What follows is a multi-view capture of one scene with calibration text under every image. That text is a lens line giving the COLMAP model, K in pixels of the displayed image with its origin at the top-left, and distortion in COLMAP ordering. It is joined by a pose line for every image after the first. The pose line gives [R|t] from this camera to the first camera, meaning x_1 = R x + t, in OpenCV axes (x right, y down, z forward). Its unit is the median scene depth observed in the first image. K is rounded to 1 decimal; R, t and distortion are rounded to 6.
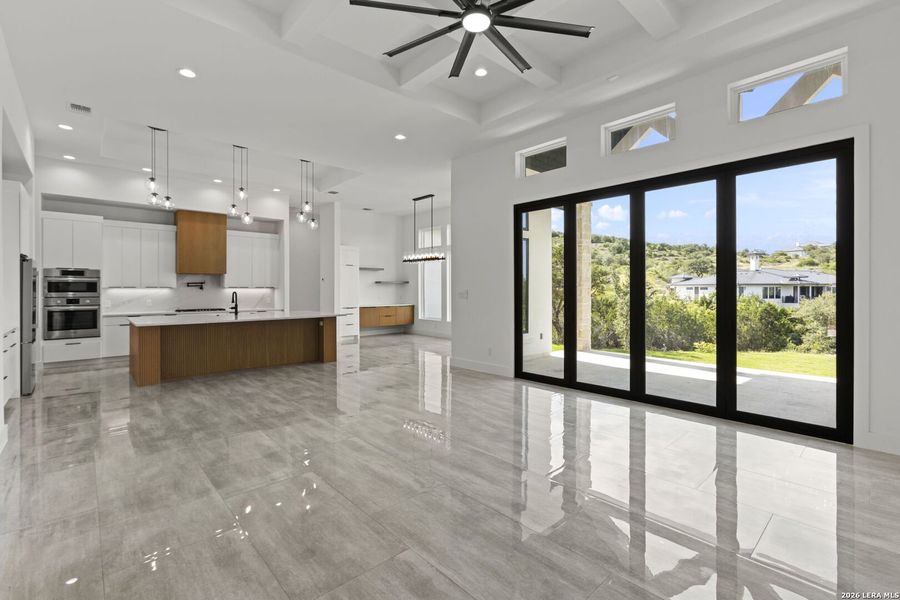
lens RADIAL K [[404.4, 0, 443.5], [0, 404.4, 287.1], [0, 0, 1]] dist [-0.015700, 0.006310]
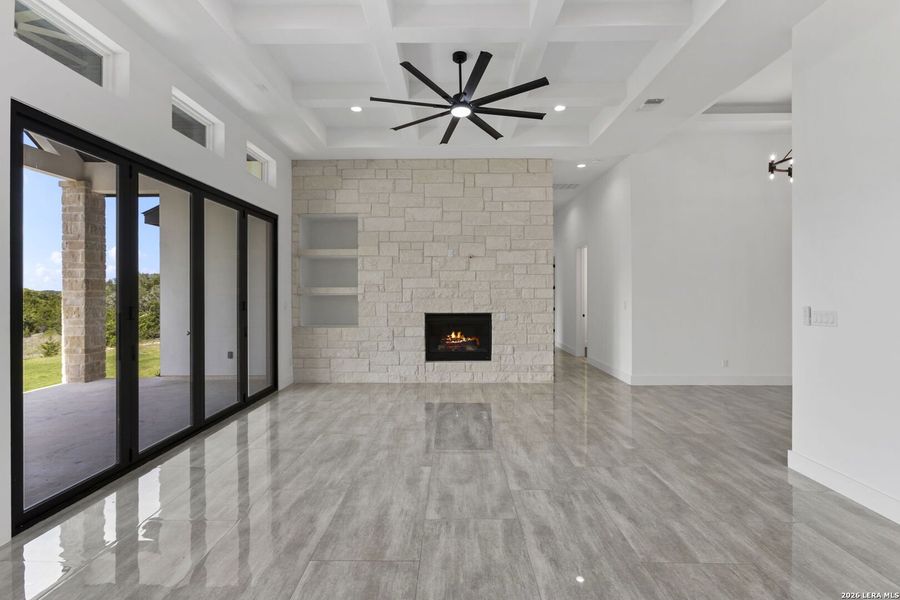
lens RADIAL K [[404.4, 0, 446.0], [0, 404.4, 295.8], [0, 0, 1]] dist [-0.015700, 0.006310]
pose [[-0.733305, 0.004833, 0.679883, -0.695436], [0.004203, 0.999988, -0.002576, -0.017392], [-0.679887, 0.000968, -0.733316, 1.735126]]
